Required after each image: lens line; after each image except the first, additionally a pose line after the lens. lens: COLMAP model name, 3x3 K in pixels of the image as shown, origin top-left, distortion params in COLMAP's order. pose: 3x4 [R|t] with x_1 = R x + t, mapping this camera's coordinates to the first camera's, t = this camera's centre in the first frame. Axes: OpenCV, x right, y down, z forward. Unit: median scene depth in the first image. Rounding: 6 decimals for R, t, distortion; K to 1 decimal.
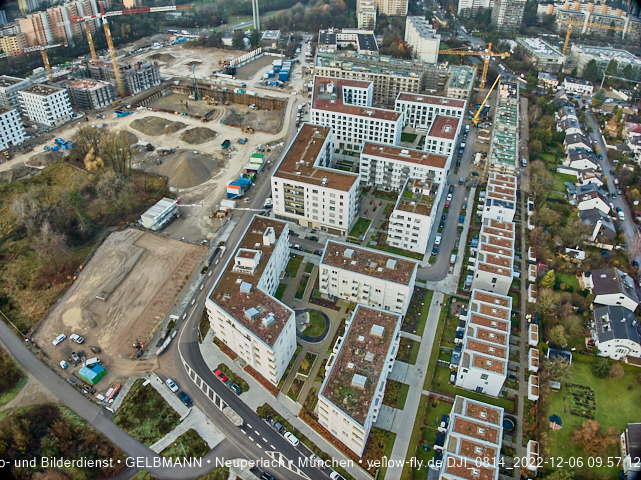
lens RADIAL K [[452.0, 0, 320.5], [0, 452.0, 240.0], [0, 0, 1]] dist [-0.098795, -0.021203]
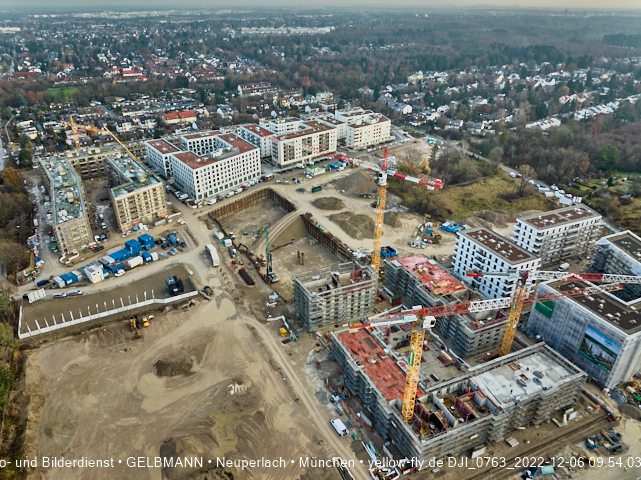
lens RADIAL K [[453.2, 0, 320.5], [0, 453.2, 240.0], [0, 0, 1]] dist [-0.039260, 0.005497]
pose [[-0.812442, -0.282011, 0.510302, -0.998655], [0.350466, 0.463257, 0.813982, -1.290402], [-0.465953, 0.840156, -0.277534, 1.660702]]
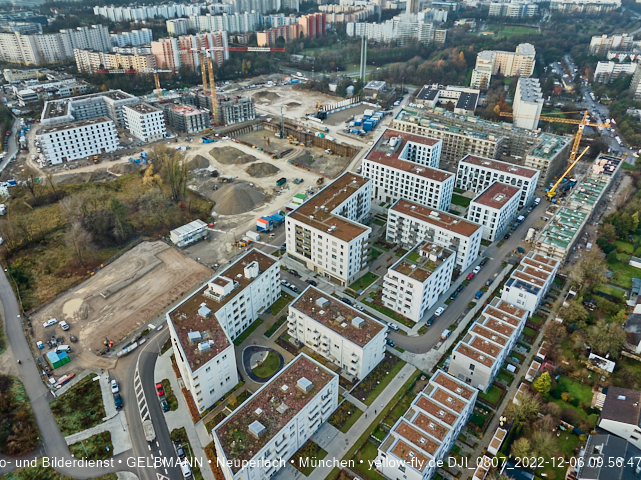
lens RADIAL K [[453.2, 0, 320.5], [0, 453.2, 240.0], [0, 0, 1]] dist [-0.039260, 0.005497]
pose [[0.947560, 0.172312, -0.269144, 0.214216], [-0.199542, 0.976850, -0.077114, -0.018939], [0.249626, 0.126776, 0.960008, 0.024186]]
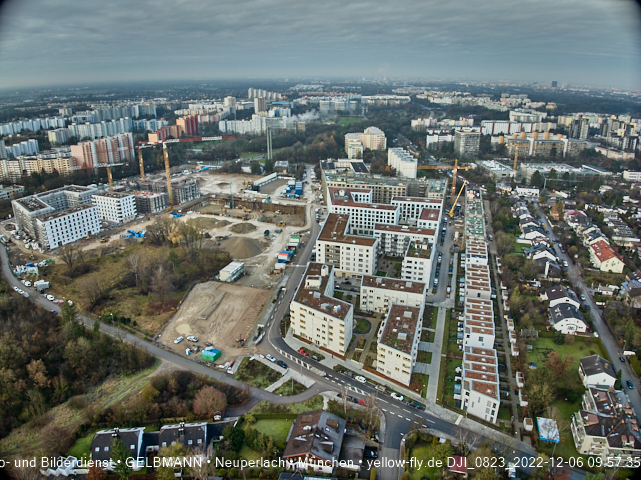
lens RADIAL K [[452.0, 0, 320.5], [0, 452.0, 240.0], [0, 0, 1]] dist [-0.098795, -0.021203]
pose [[0.998370, -0.023458, 0.052022, -0.142125], [0.037806, 0.954734, -0.295048, 0.233589], [-0.042746, 0.296533, 0.954065, -0.303124]]
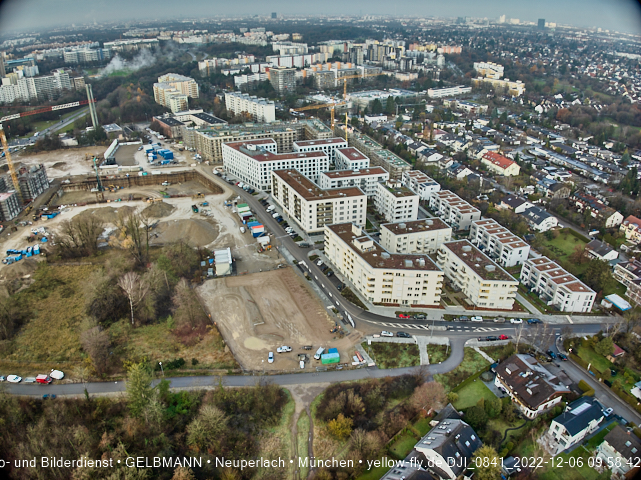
lens RADIAL K [[452.0, 0, 320.5], [0, 452.0, 240.0], [0, 0, 1]] dist [-0.098795, -0.021203]
pose [[0.797493, -0.282973, 0.532852, -0.662866], [0.371113, 0.926418, -0.063449, 0.047153], [-0.475689, 0.248348, 0.843826, -0.063467]]
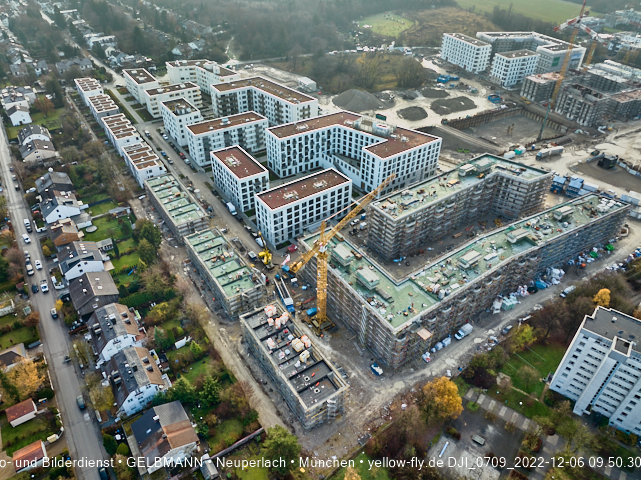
lens RADIAL K [[453.2, 0, 320.5], [0, 453.2, 240.0], [0, 0, 1]] dist [-0.039260, 0.005497]
pose [[-0.581300, 0.488805, -0.650507, 0.899238], [-0.506964, 0.407753, 0.759424, -1.017399], [0.636457, 0.771237, 0.010780, 1.306805]]
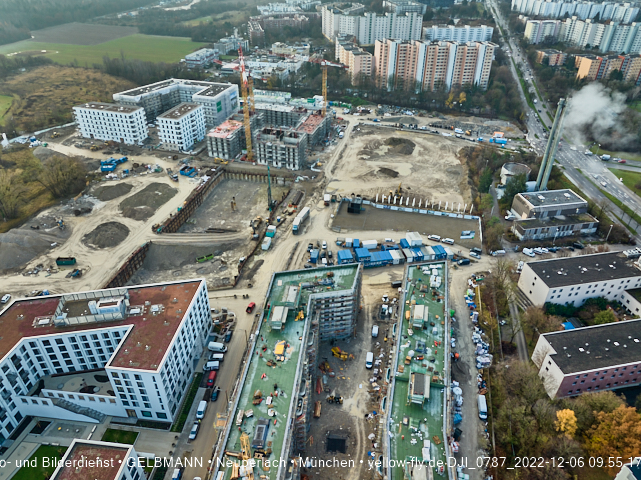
lens RADIAL K [[453.2, 0, 320.5], [0, 453.2, 240.0], [0, 0, 1]] dist [-0.039260, 0.005497]
pose [[0.212758, 0.542233, -0.812845, 0.532122], [-0.602664, 0.727630, 0.327644, -0.850391], [0.769110, 0.420163, 0.481593, 1.100635]]
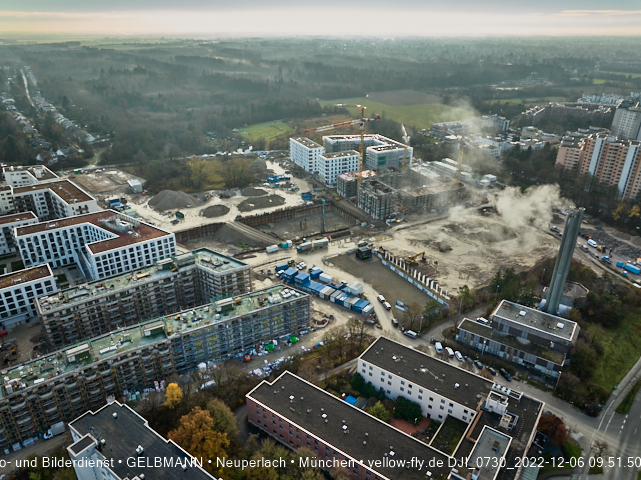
lens RADIAL K [[453.2, 0, 320.5], [0, 453.2, 240.0], [0, 0, 1]] dist [-0.039260, 0.005497]
pose [[-0.569264, 0.347616, -0.745052, 0.564594], [-0.505504, 0.566693, 0.650635, -1.317879], [0.648386, 0.747009, -0.146876, 1.694056]]
